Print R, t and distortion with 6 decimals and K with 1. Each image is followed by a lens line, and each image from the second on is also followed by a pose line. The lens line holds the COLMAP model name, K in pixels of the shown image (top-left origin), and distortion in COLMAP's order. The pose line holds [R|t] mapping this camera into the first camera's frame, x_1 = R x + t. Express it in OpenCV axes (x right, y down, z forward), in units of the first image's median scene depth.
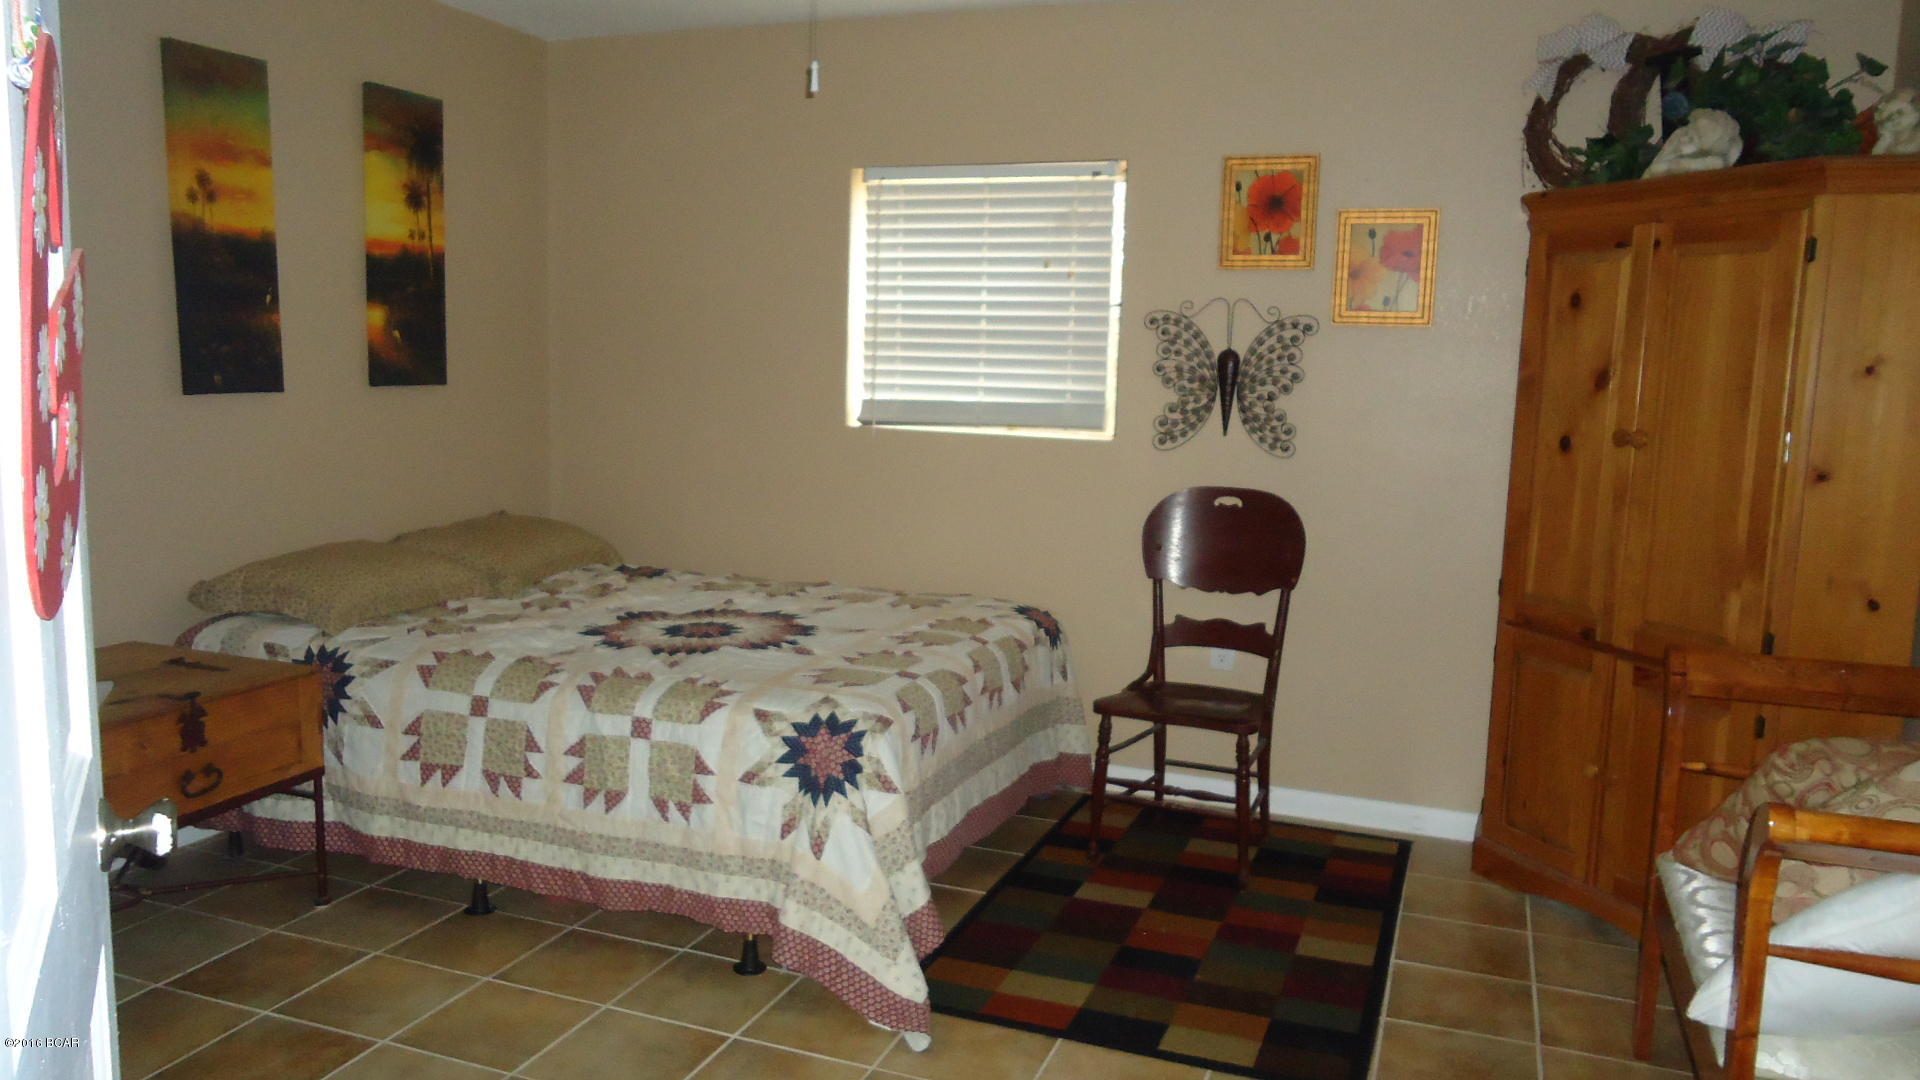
lens RADIAL K [[1386.5, 0, 953.4], [0, 1386.5, 540.6], [0, 0, 1]] dist [0.004608, 0.000063]
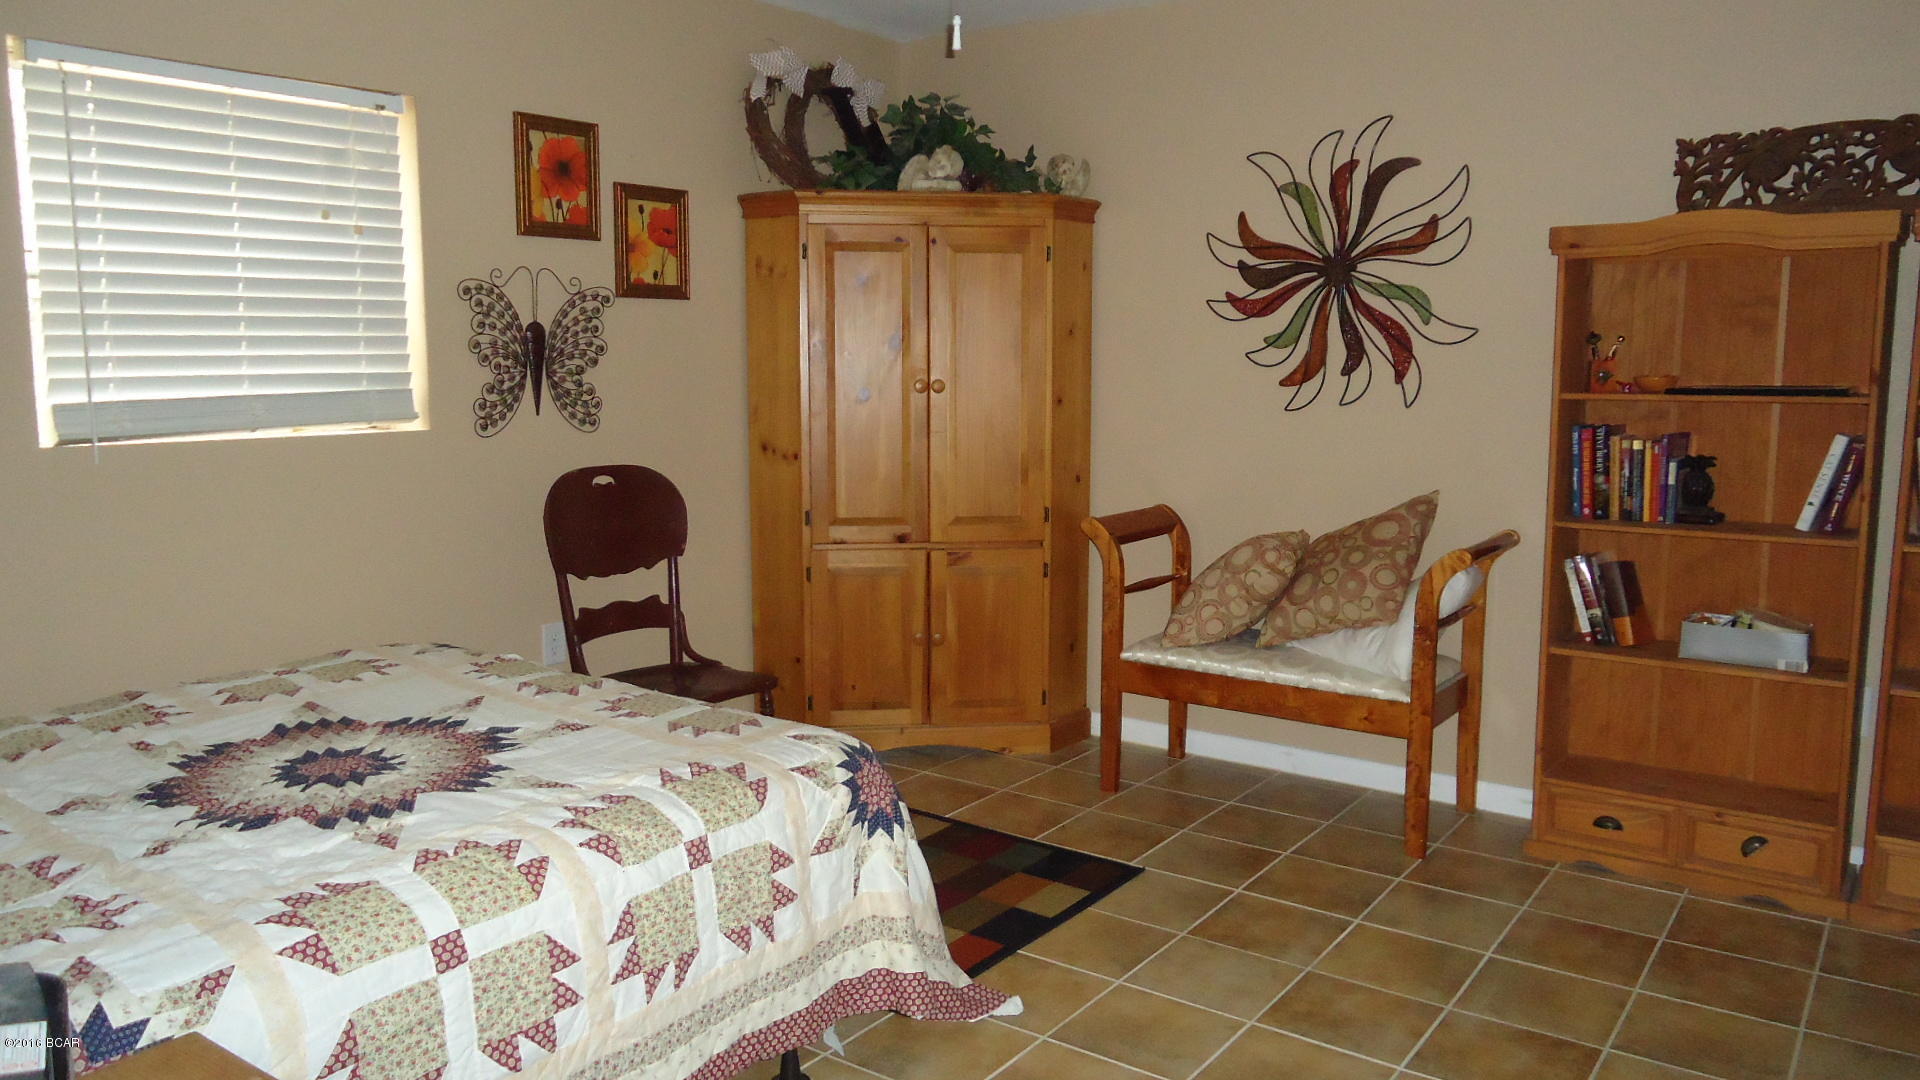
lens RADIAL K [[1386.5, 0, 952.1], [0, 1386.5, 537.8], [0, 0, 1]] dist [0.004608, 0.000063]
pose [[0.264192, -0.158472, 0.951362, -0.638782], [0.130203, 0.983239, 0.127624, -0.077617], [-0.955641, 0.090152, 0.280397, 0.482790]]
